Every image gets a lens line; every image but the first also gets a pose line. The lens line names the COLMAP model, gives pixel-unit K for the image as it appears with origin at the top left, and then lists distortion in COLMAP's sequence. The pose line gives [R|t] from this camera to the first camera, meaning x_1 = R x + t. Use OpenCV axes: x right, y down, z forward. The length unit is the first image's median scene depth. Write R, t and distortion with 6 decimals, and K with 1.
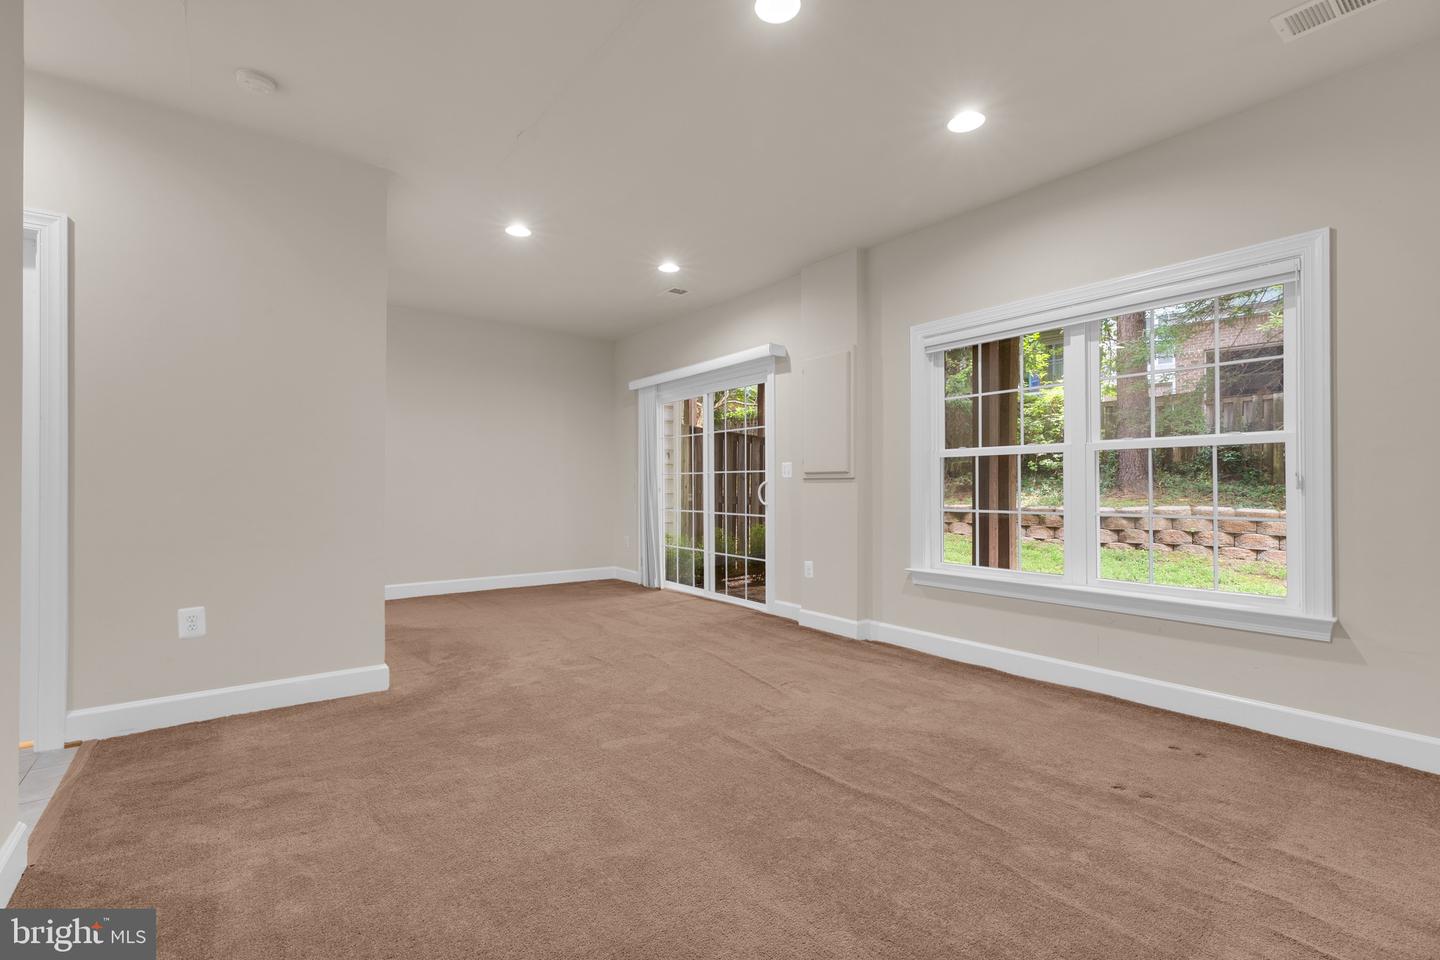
lens RADIAL K [[645.8, 0, 716.2], [0, 645.8, 481.7], [0, 0, 1]] dist [0.005277, -0.000162]
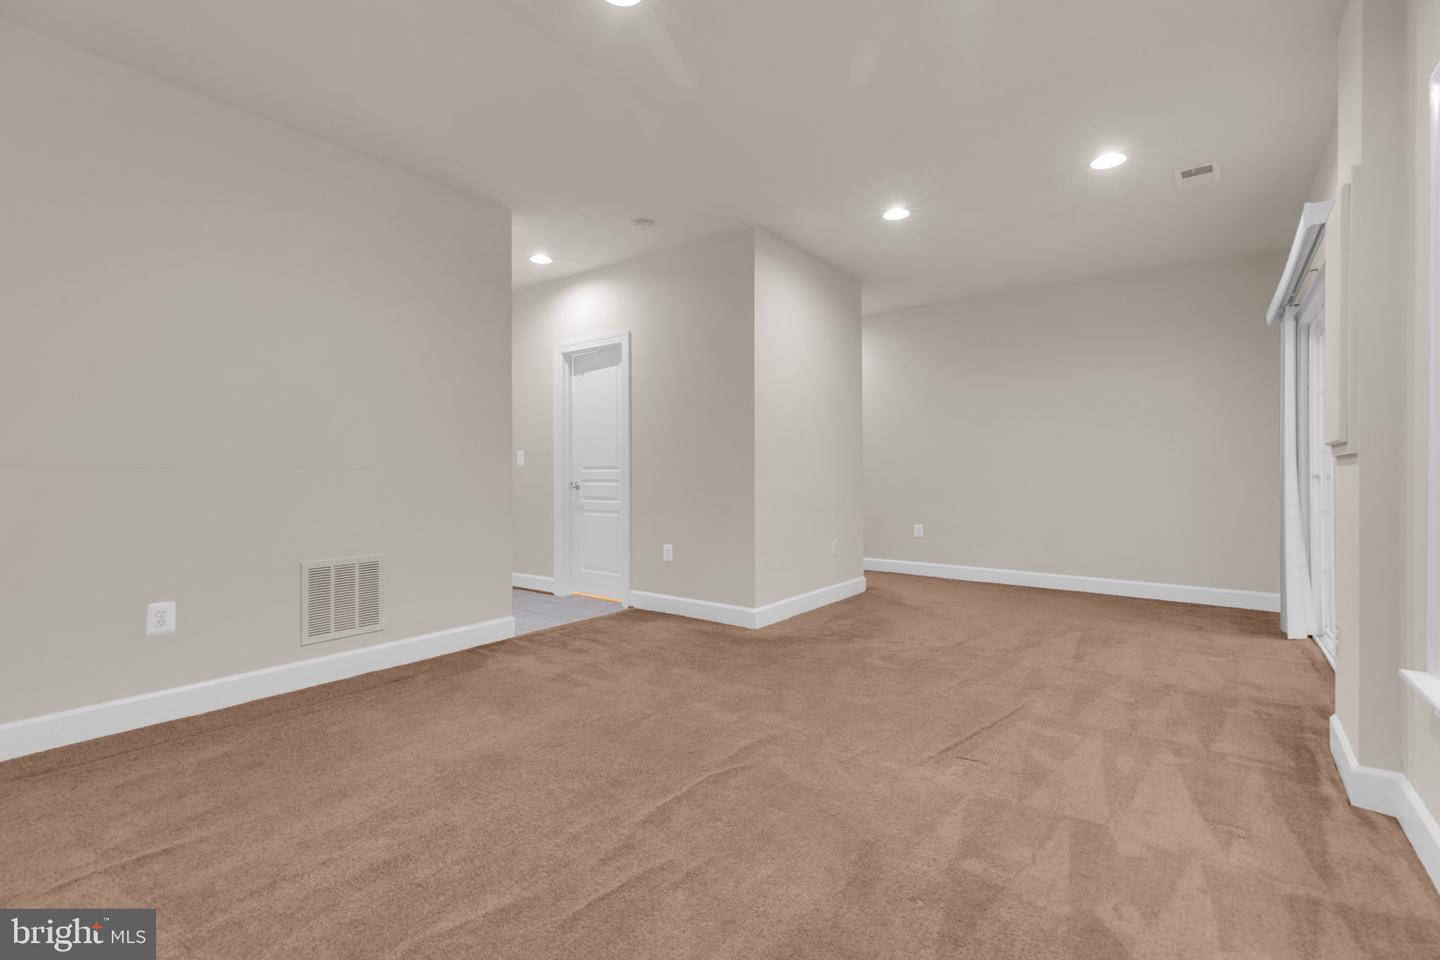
lens RADIAL K [[645.8, 0, 718.2], [0, 645.8, 473.3], [0, 0, 1]] dist [0.005277, -0.000162]
pose [[0.267616, -0.010854, -0.963465, 0.682156], [-0.000334, 0.999935, -0.011357, 0.024972], [0.963526, 0.003361, 0.267595, 0.566718]]
